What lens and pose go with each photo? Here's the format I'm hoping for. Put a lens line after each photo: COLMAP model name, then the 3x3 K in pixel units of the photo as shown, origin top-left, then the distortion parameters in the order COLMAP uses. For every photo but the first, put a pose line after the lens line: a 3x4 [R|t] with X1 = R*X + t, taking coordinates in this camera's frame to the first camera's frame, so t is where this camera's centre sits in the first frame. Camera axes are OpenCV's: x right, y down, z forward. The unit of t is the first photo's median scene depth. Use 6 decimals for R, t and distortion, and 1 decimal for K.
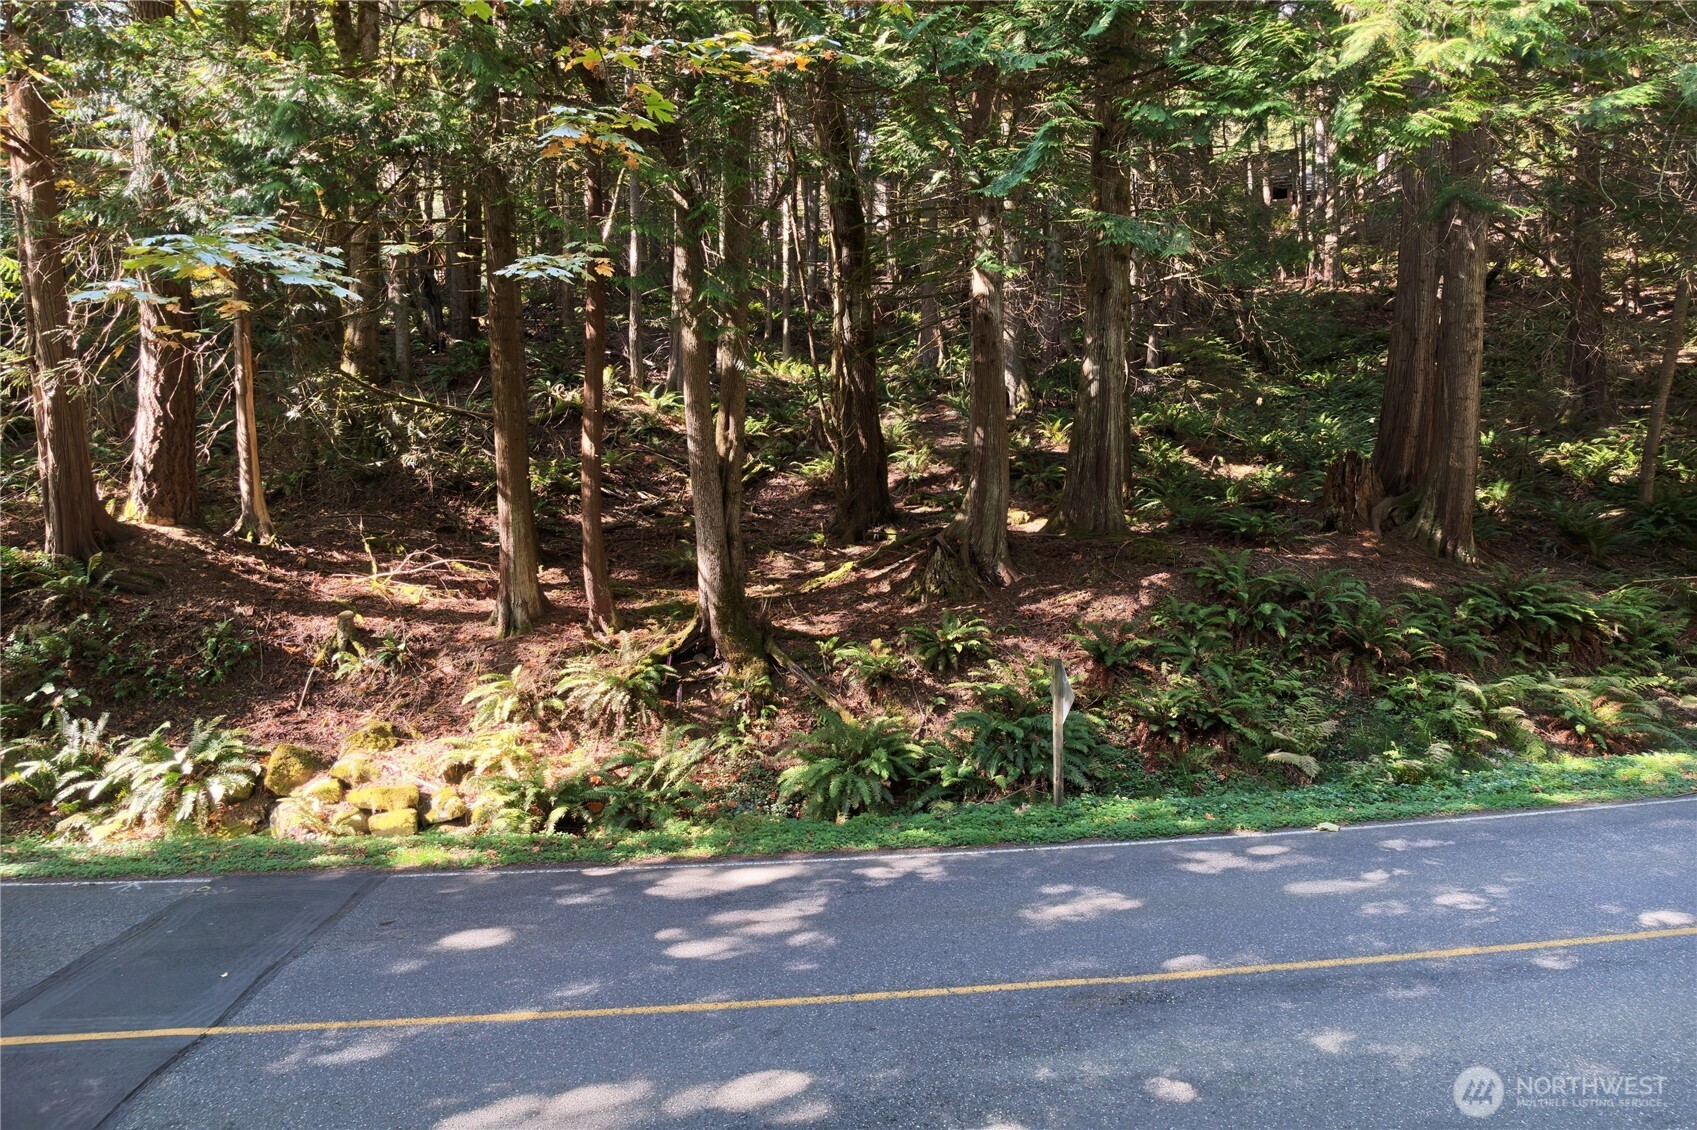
lens RADIAL K [[1017.5, 0, 848.5], [0, 1017.5, 565.0], [0, 0, 1]] dist [-0.000248, -0.000162]
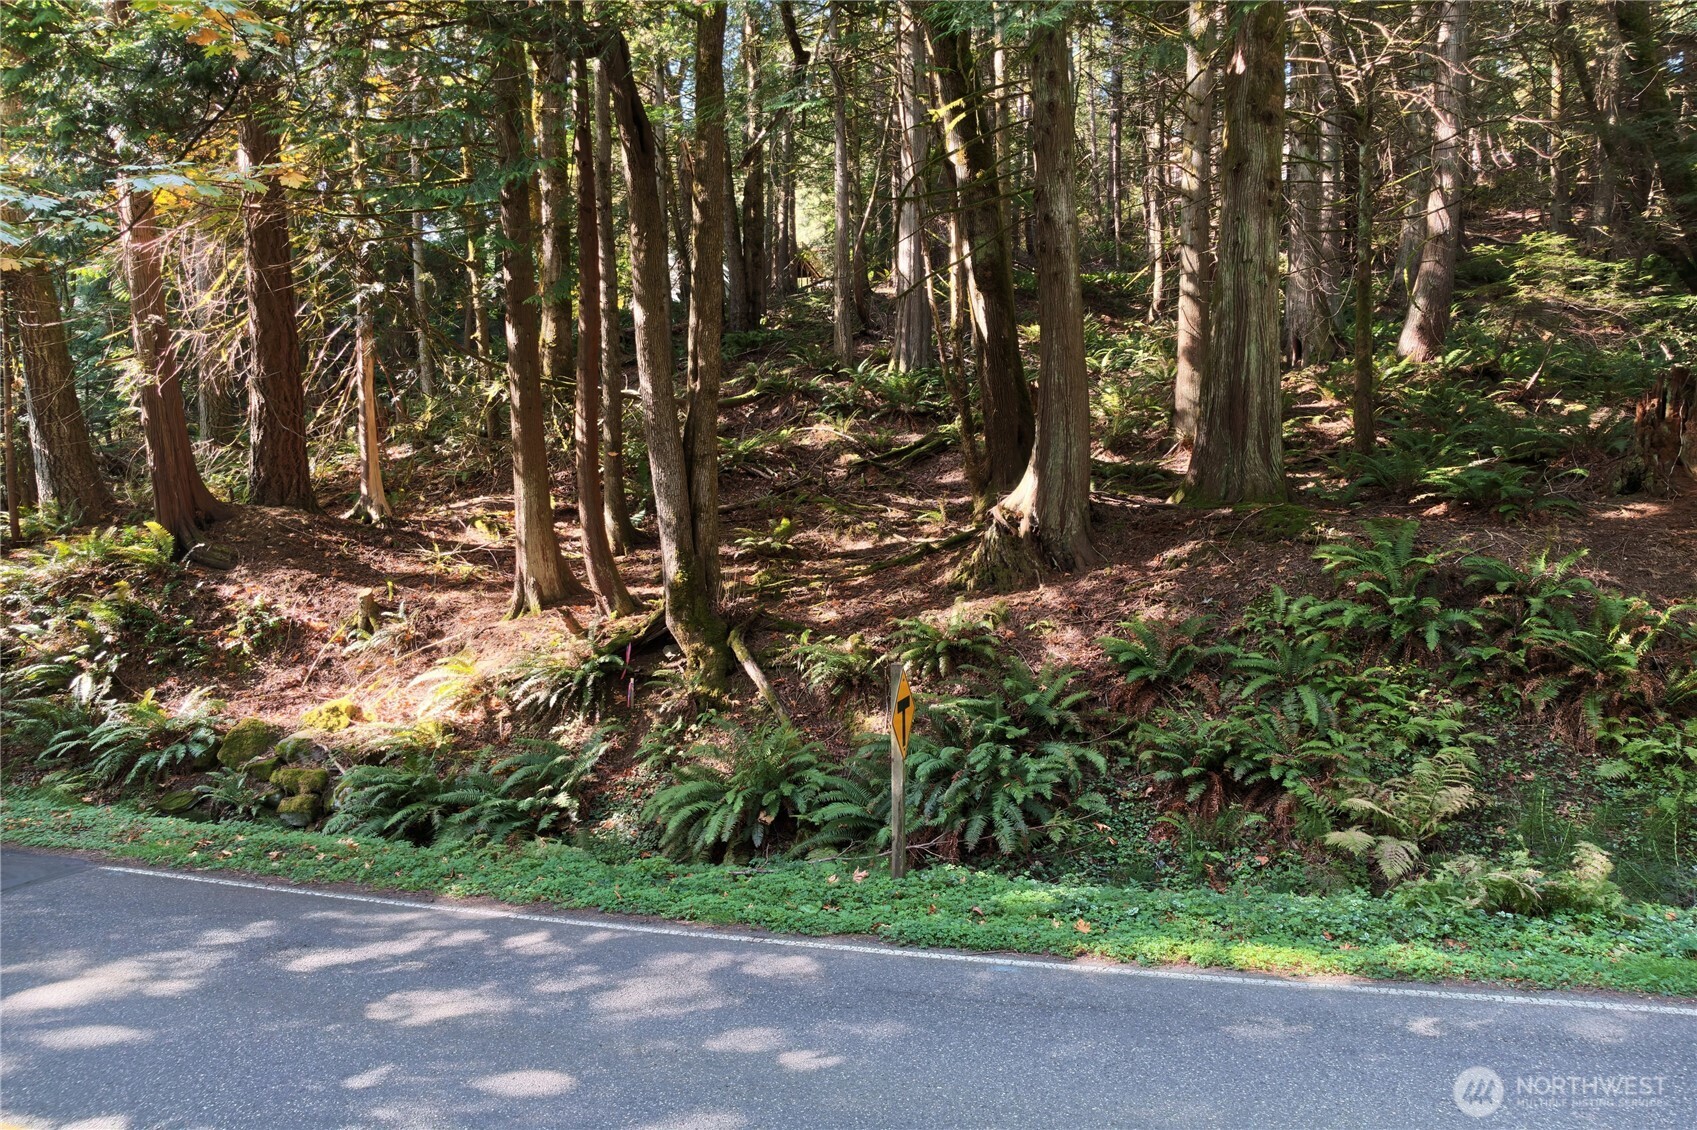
lens RADIAL K [[1017.5, 0, 848.5], [0, 1017.5, 565.0], [0, 0, 1]] dist [-0.000248, -0.000162]
pose [[0.909445, 0.004941, -0.415794, 0.366332], [0.003462, 0.999805, 0.019455, 0.001780], [0.415809, -0.019132, 0.909251, 0.261635]]
